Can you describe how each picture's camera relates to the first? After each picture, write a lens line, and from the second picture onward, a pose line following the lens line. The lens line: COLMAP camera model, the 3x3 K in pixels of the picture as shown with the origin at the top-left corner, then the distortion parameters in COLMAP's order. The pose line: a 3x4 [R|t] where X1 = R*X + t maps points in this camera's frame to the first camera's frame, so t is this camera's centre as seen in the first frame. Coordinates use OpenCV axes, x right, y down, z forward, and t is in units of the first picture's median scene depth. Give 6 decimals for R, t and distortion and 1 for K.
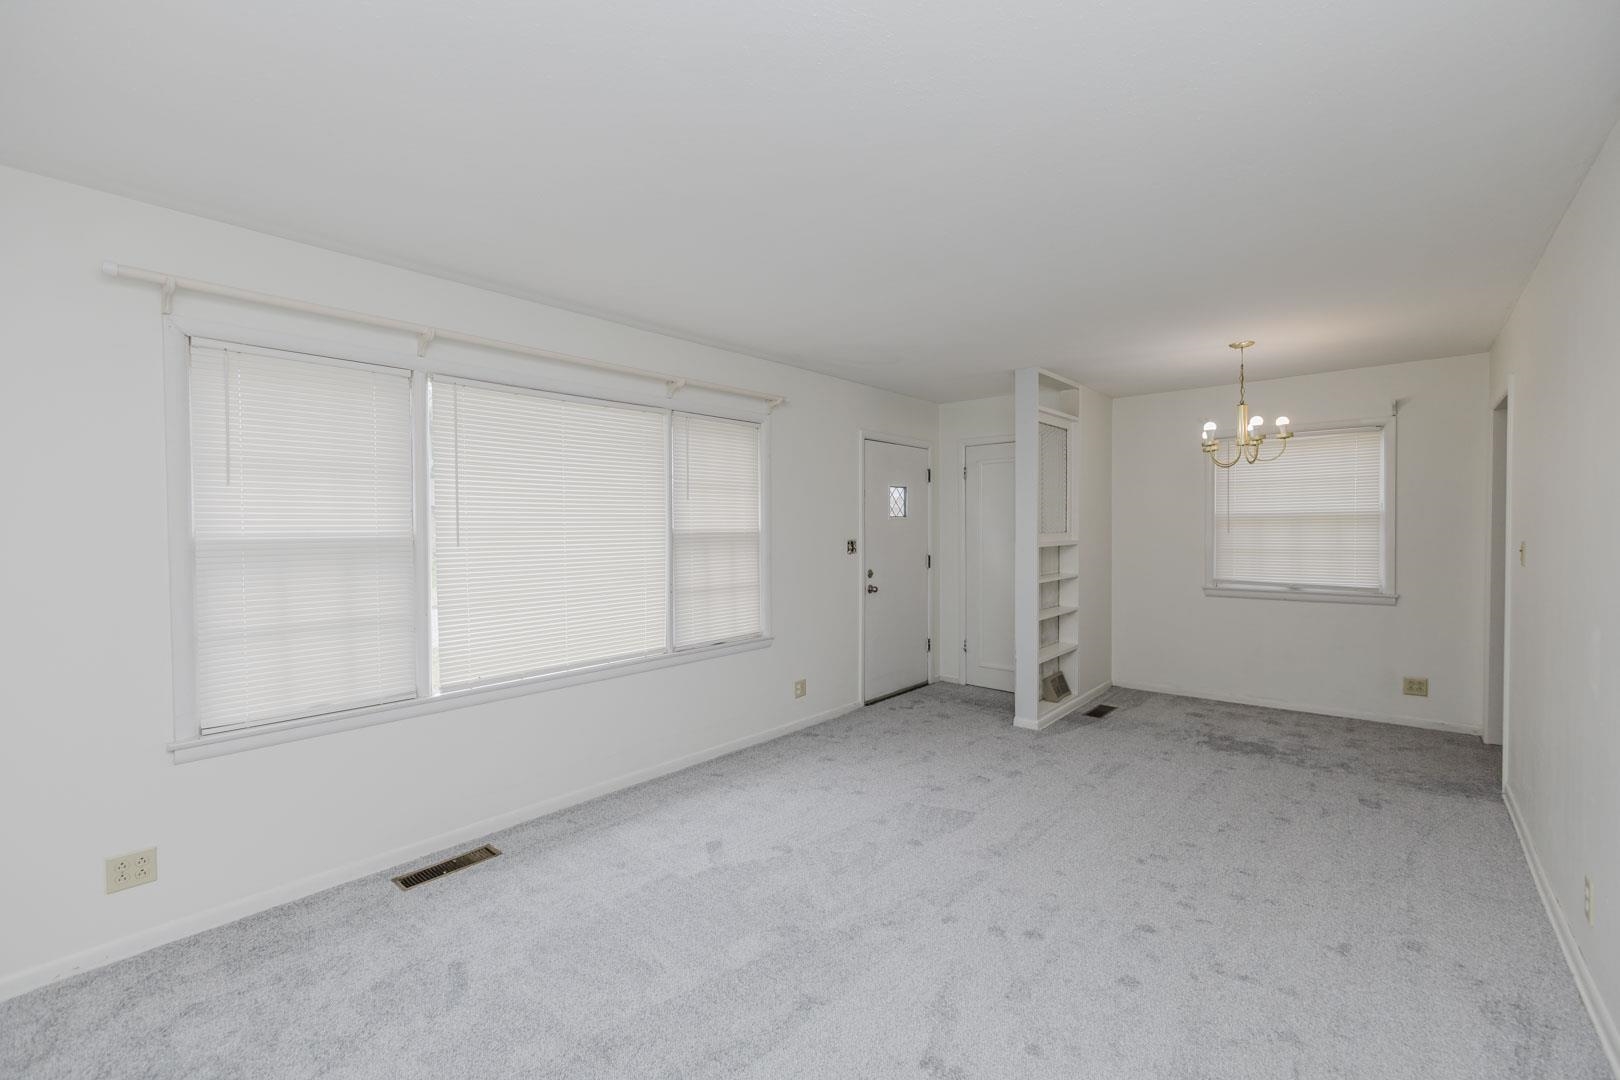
lens RADIAL K [[685.2, 0, 806.4], [0, 685.2, 539.8], [0, 0, 1]] dist [-0.007526, -0.000158]
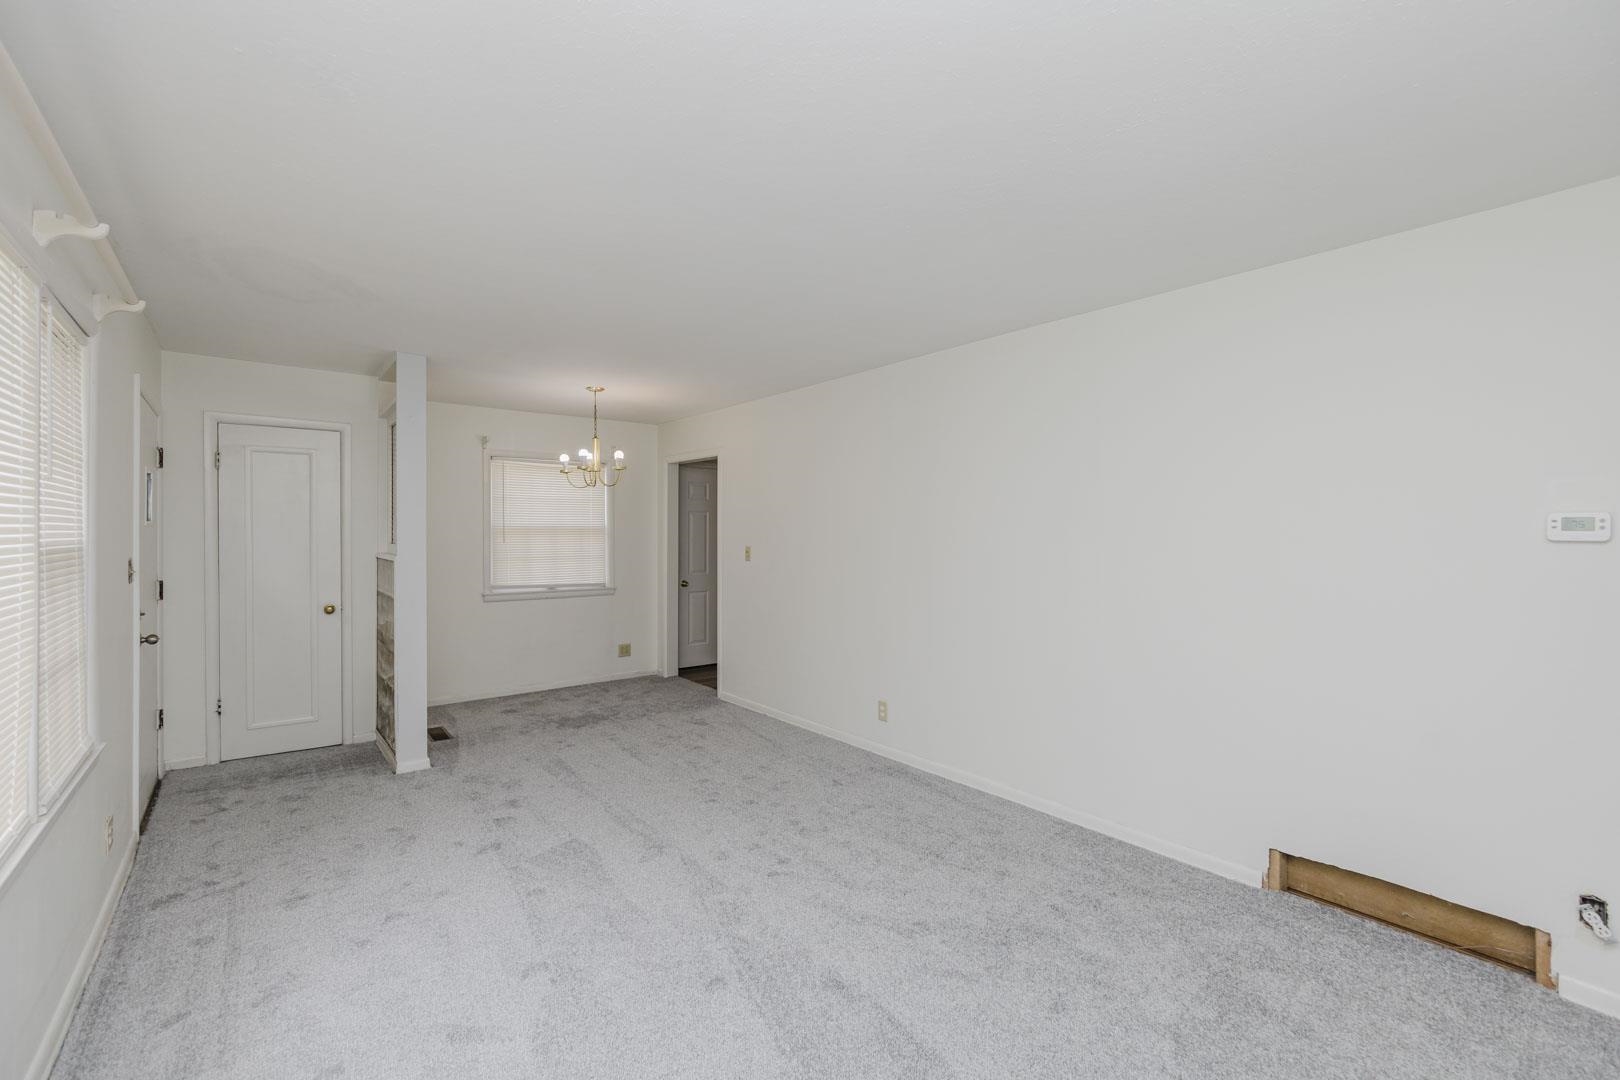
lens RADIAL K [[700.6, 0, 810.0], [0, 700.6, 540.0], [0, 0, 1]] dist [-0.008205, -0.000173]
pose [[0.177680, -0.003944, 0.984080, -0.454032], [0.016641, 0.999861, 0.001002, -0.008201], [-0.983948, 0.016198, 0.177721, 0.349414]]
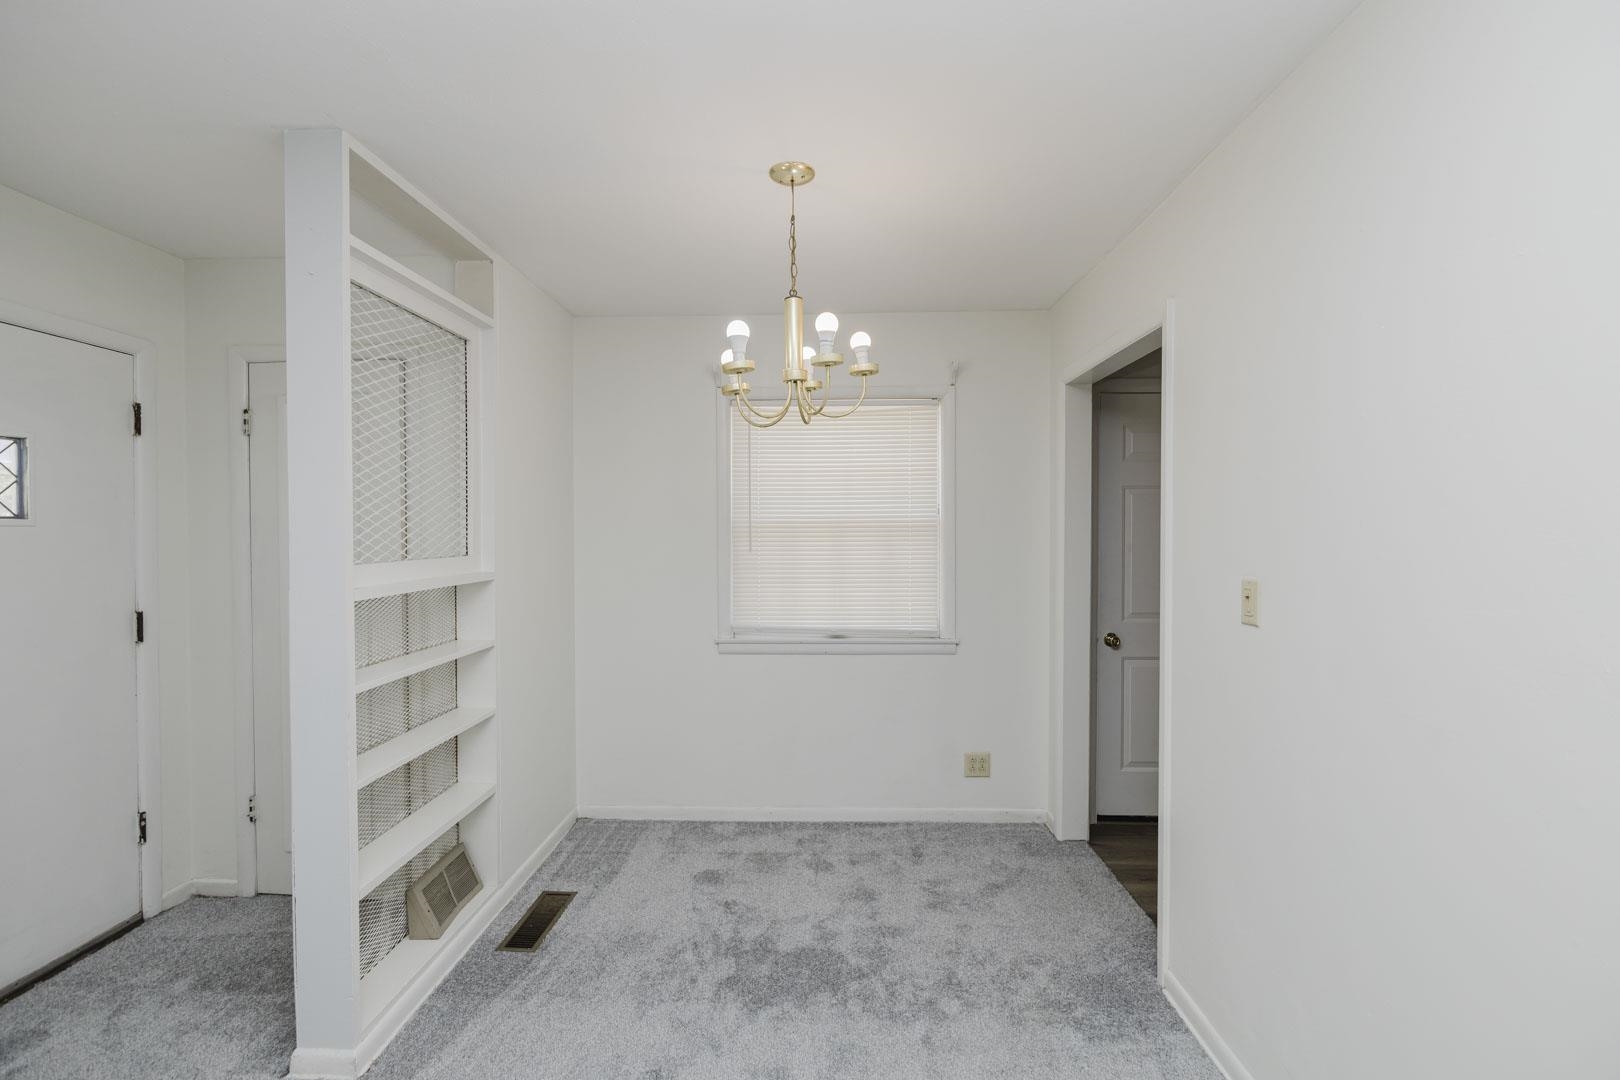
lens RADIAL K [[696.5, 0, 810.9], [0, 696.5, 544.6], [0, 0, 1]] dist [-0.000028, 0.000214]
pose [[0.774958, -0.009036, 0.631948, 0.288874], [0.008257, 0.999957, 0.004173, -0.020906], [-0.631959, 0.001984, 0.774999, 0.527118]]
